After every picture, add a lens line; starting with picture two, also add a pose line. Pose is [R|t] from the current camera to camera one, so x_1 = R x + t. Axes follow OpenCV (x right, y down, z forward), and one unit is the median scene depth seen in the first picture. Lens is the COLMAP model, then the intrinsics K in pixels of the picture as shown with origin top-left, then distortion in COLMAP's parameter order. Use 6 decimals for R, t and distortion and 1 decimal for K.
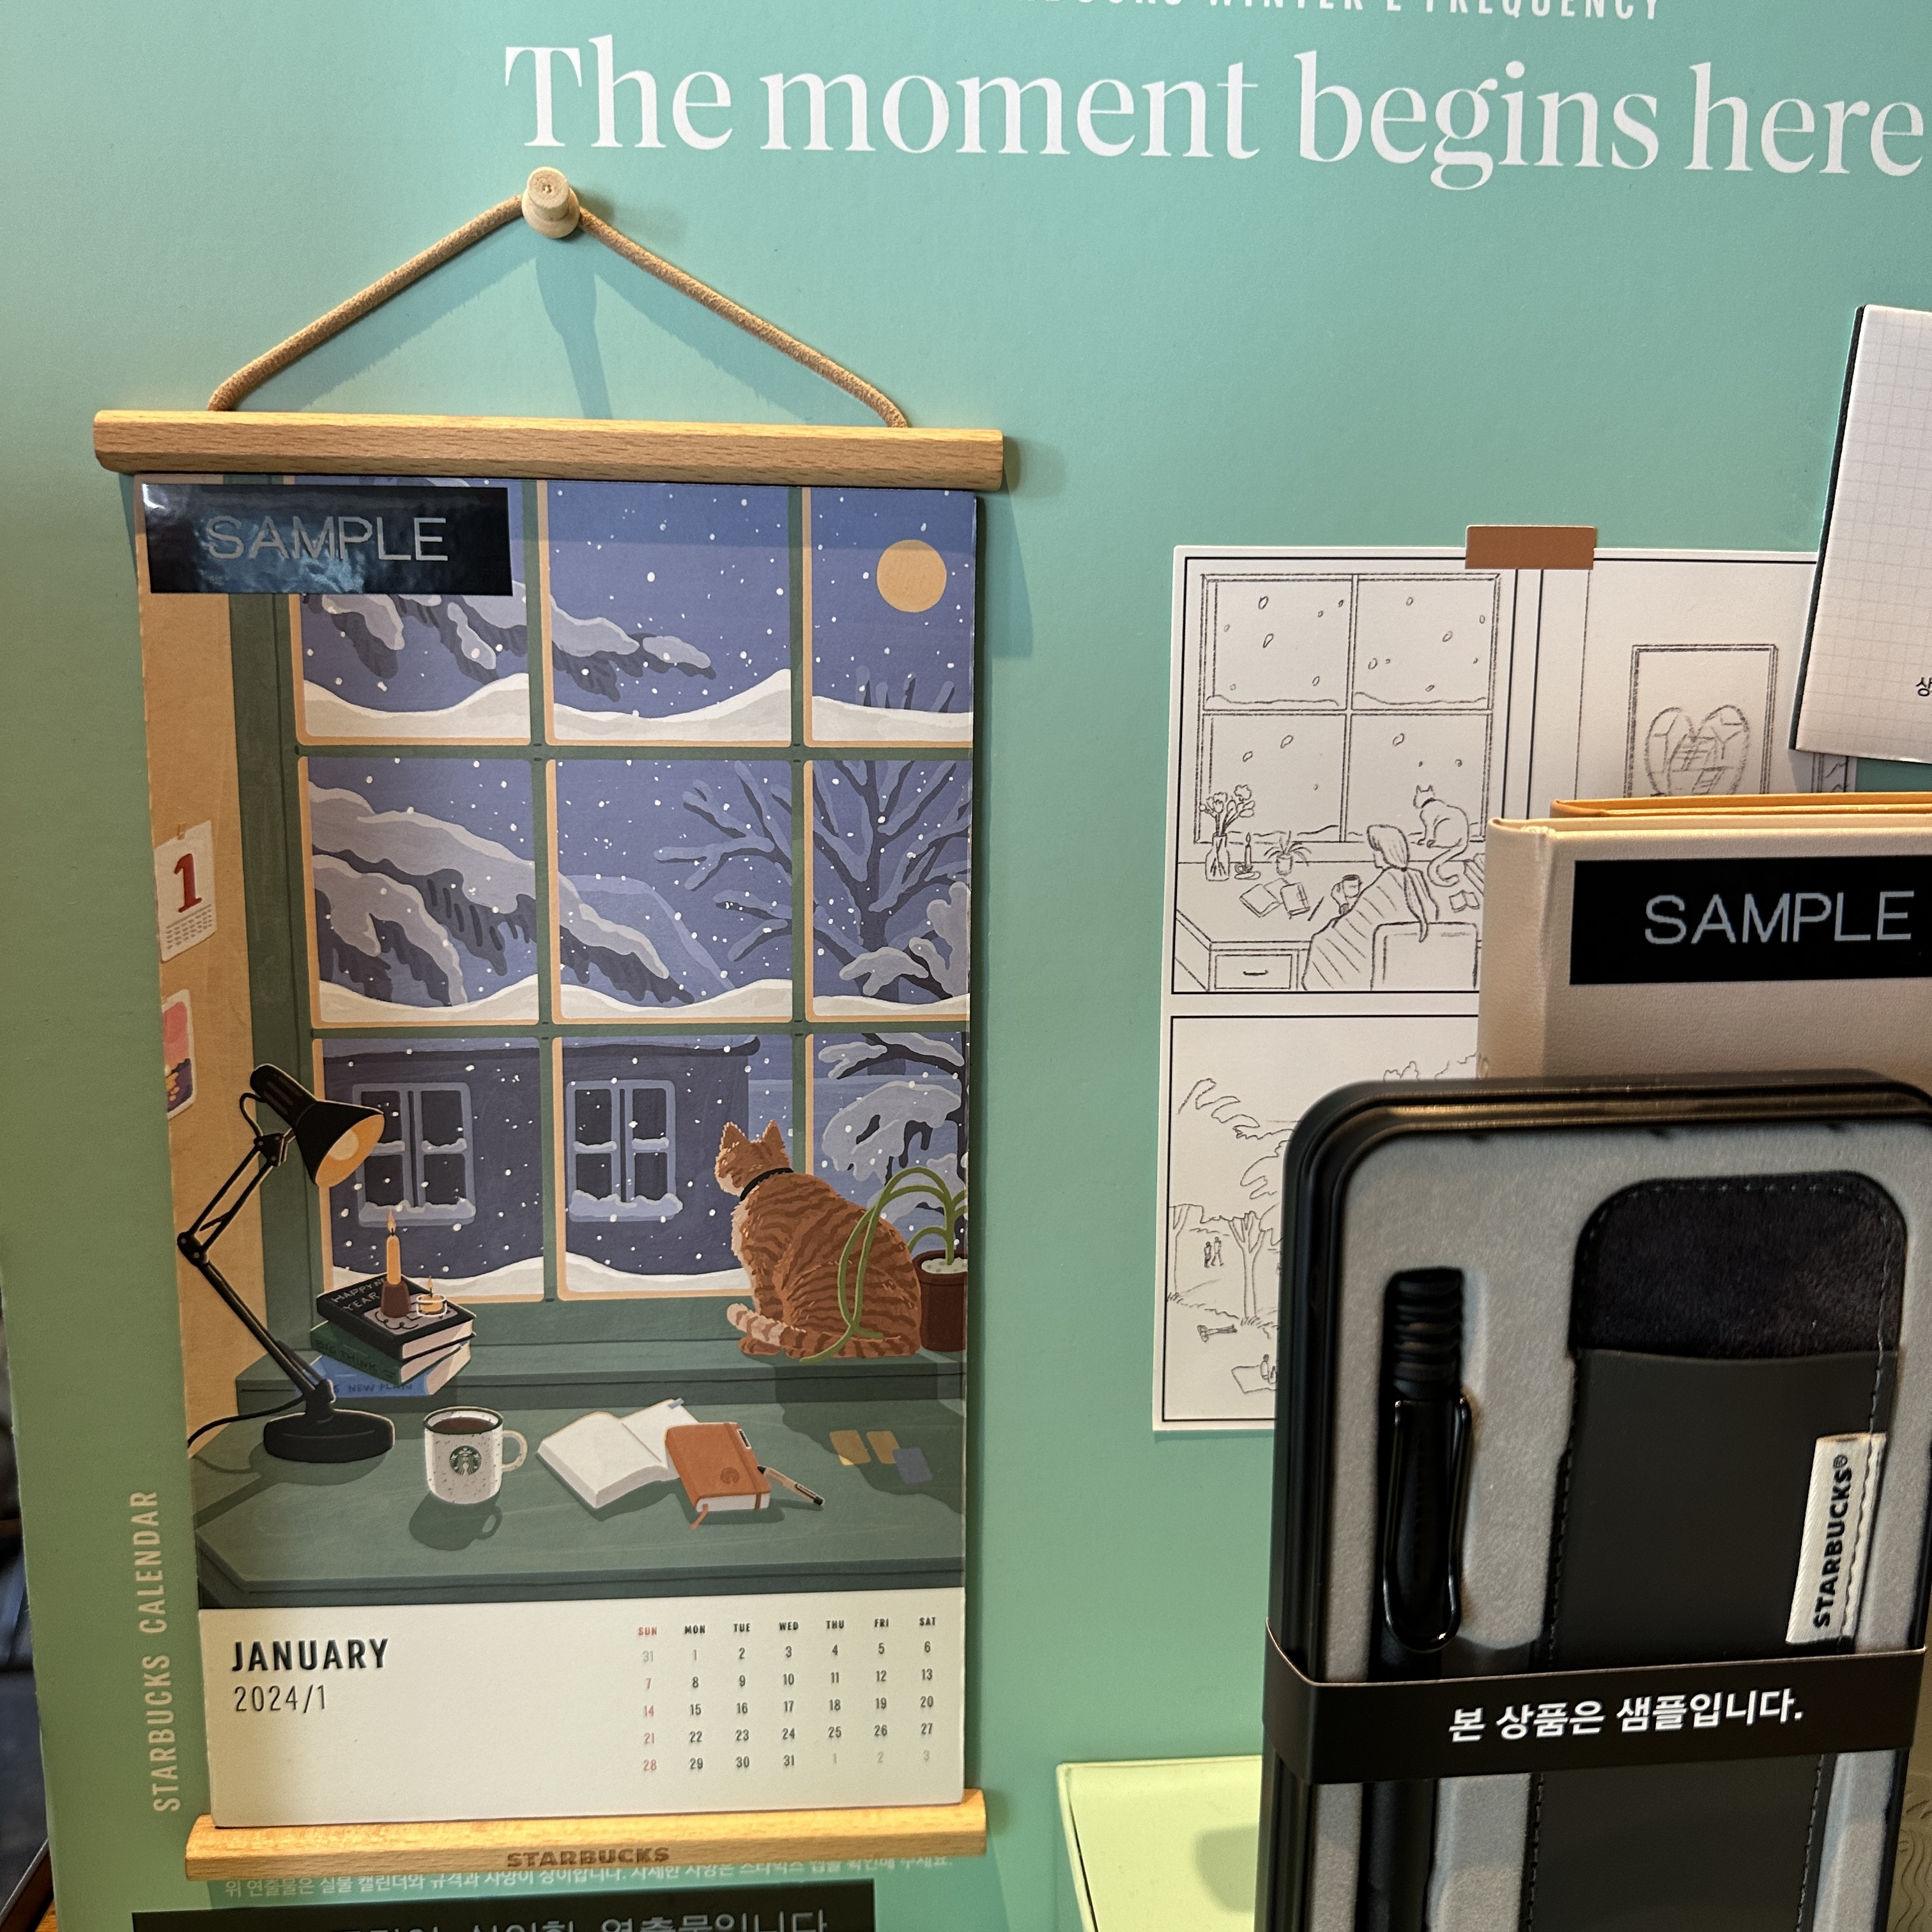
lens RADIAL K [[1815.9, 0, 966.0], [0, 1815.9, 966.0], [0, 0, 1]] dist [0.135525, -0.345004]
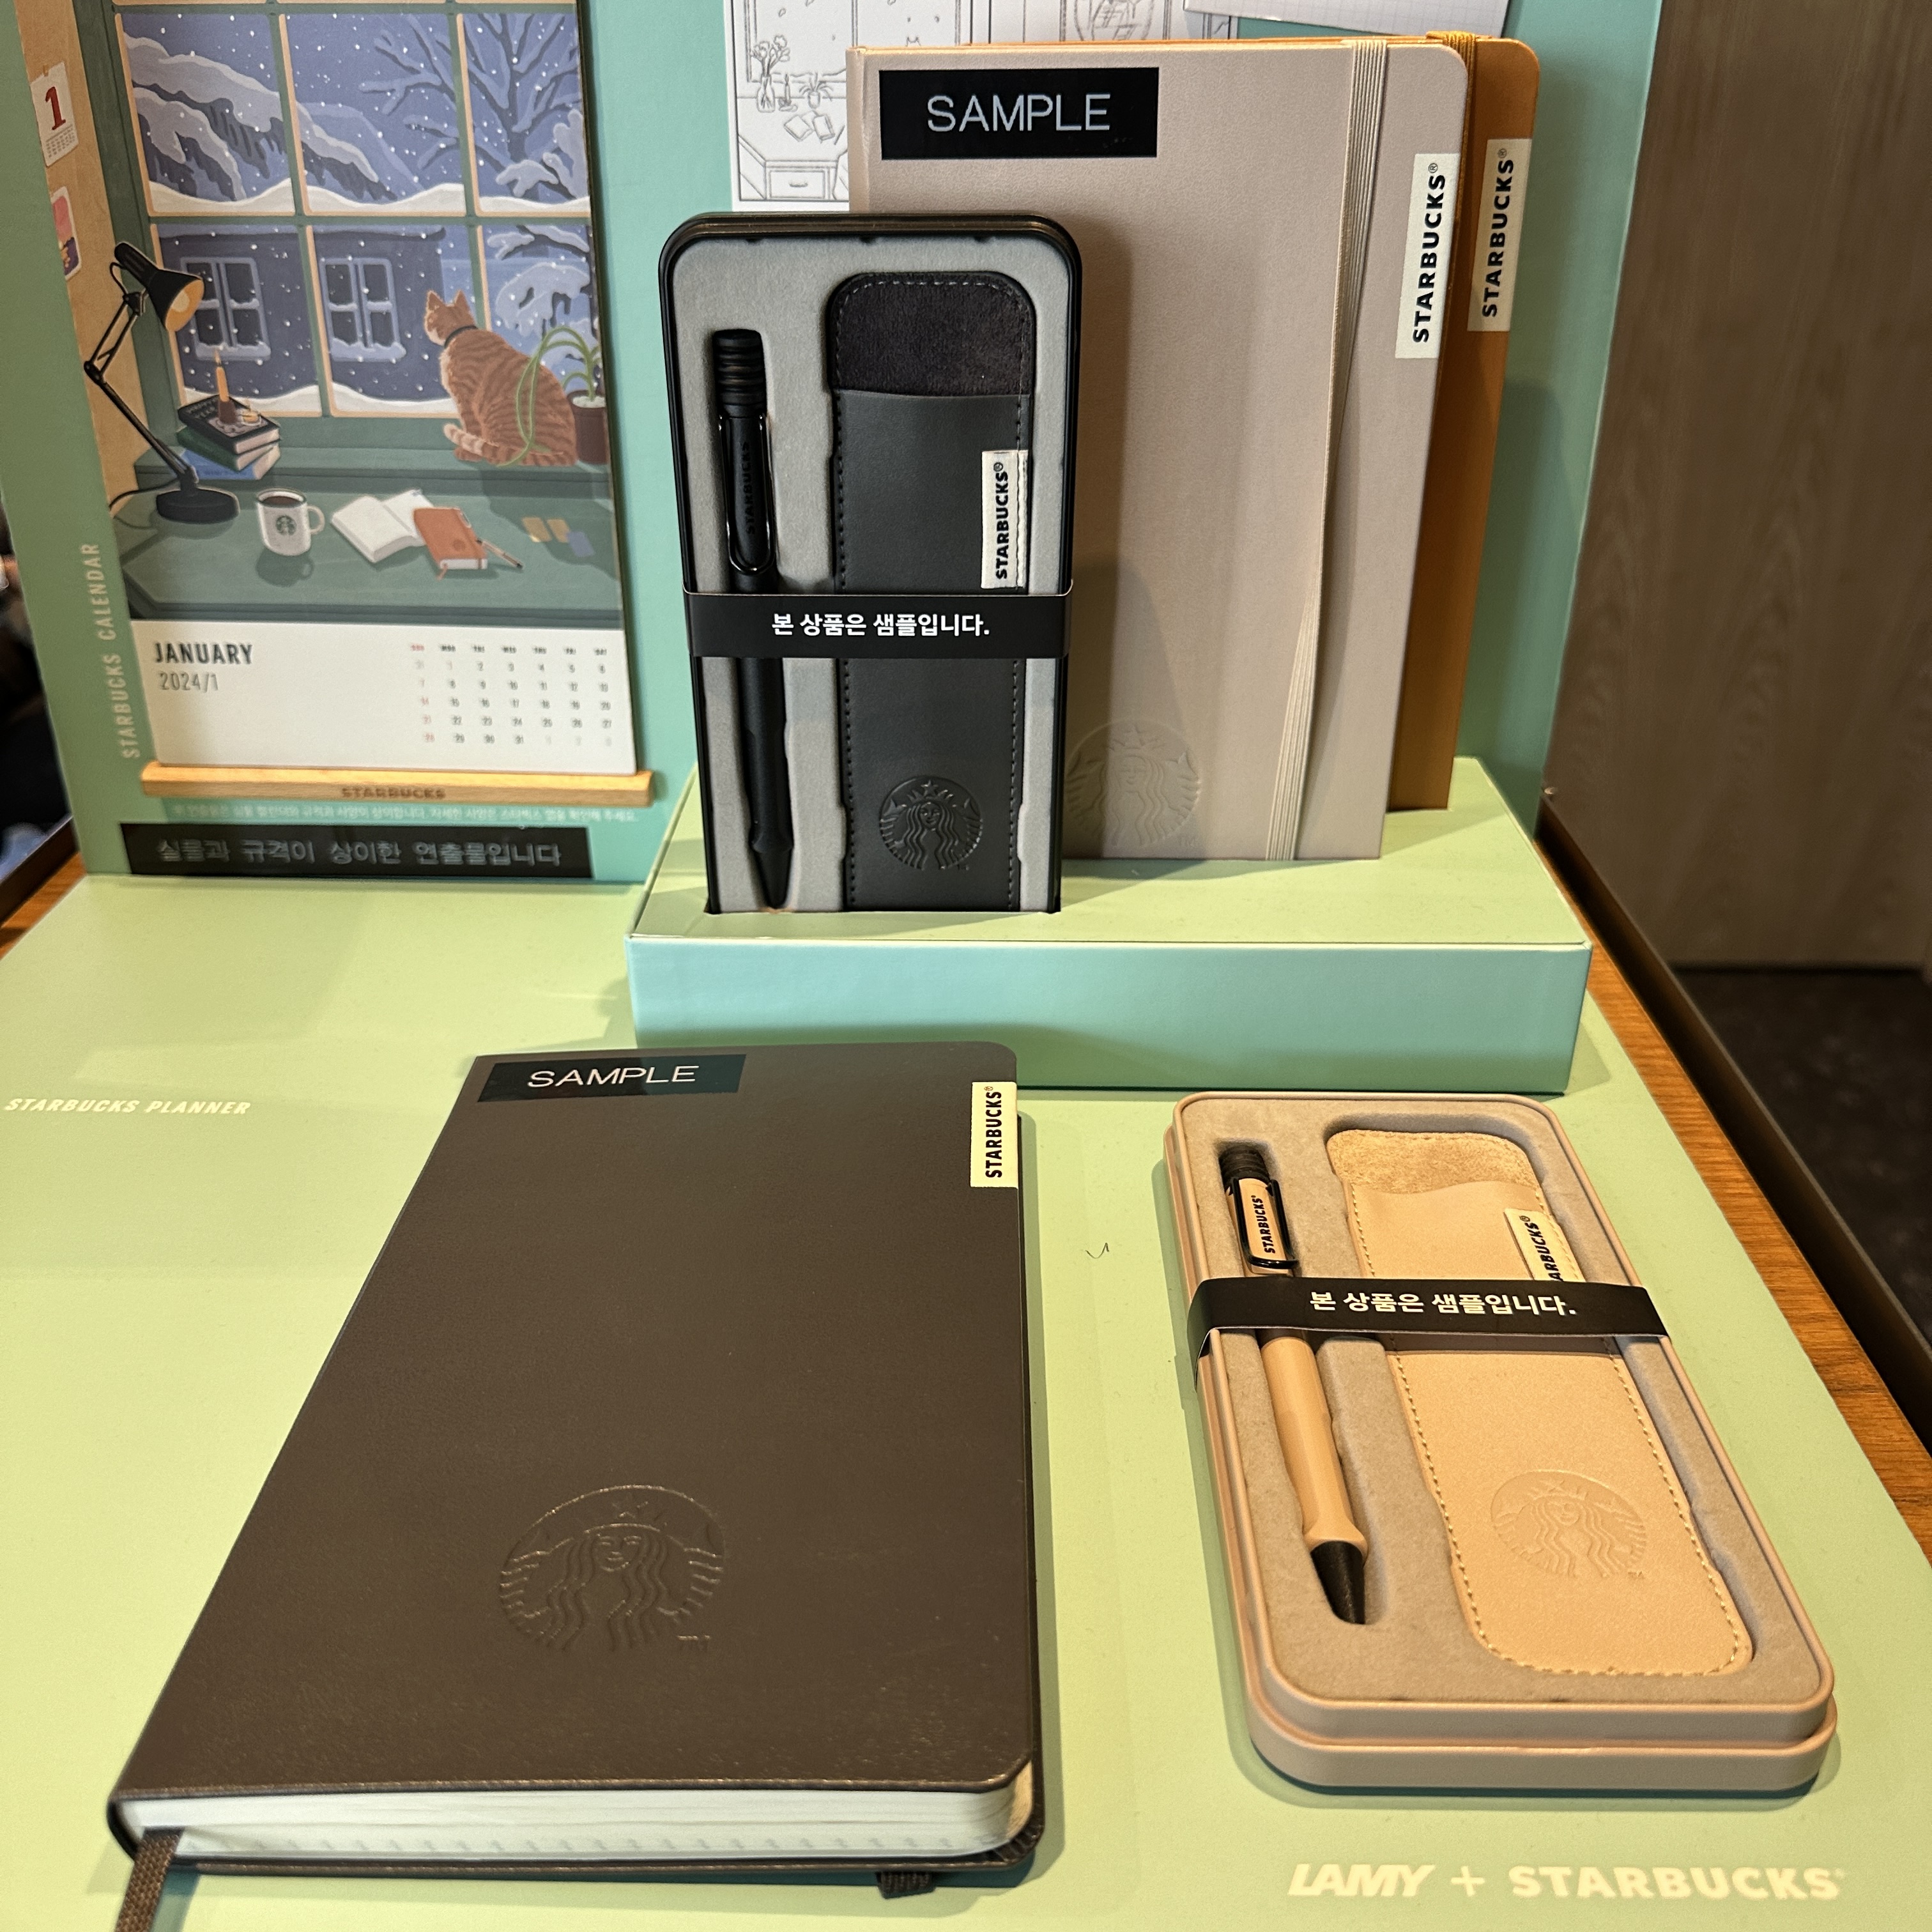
lens RADIAL K [[1836.8, 0, 966.0], [0, 1836.8, 966.0], [0, 0, 1]] dist [0.044477, -0.105735]
pose [[0.994757, 0.046686, -0.090984, 0.455704], [-0.016450, 0.951175, 0.308215, 0.138294], [0.100931, -0.305102, 0.946956, -0.516667]]
